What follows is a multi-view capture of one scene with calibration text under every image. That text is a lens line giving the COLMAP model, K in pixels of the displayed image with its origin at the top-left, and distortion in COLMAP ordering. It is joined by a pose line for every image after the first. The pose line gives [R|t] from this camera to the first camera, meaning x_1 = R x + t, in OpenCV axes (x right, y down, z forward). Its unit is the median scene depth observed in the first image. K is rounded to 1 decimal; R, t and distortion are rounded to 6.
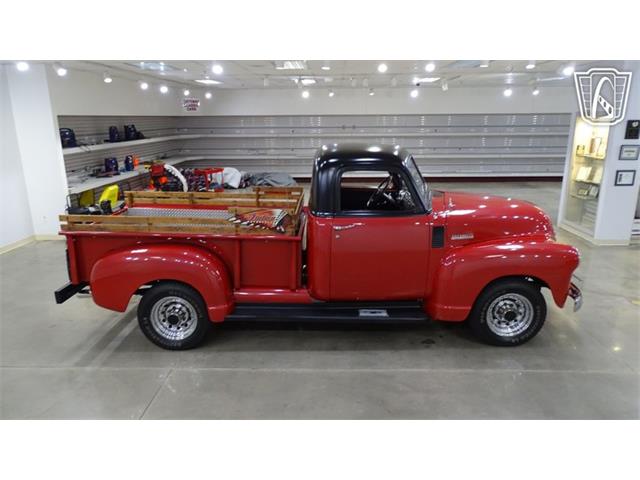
lens RADIAL K [[448.6, 0, 321.6], [0, 448.6, 241.2], [0, 0, 1]] dist [-0.000240, 0.000486]
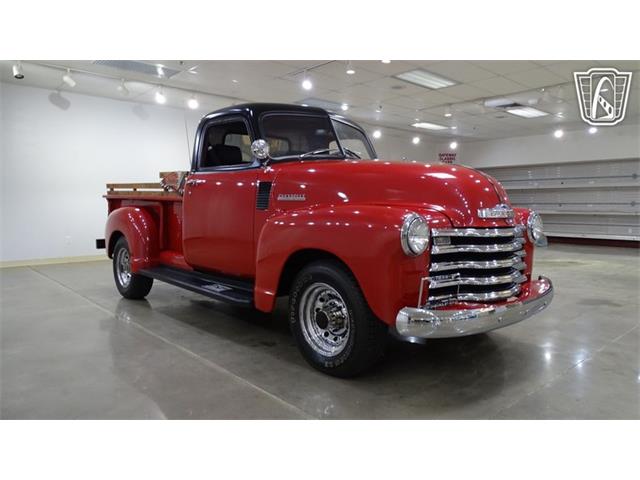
lens RADIAL K [[448.6, 0, 321.6], [0, 448.6, 241.2], [0, 0, 1]] dist [-0.000240, 0.000486]
pose [[0.688647, 0.063862, -0.722279, 0.860153], [-0.199045, 0.974497, -0.103614, 0.122675], [0.697242, 0.215120, 0.683796, 0.538770]]
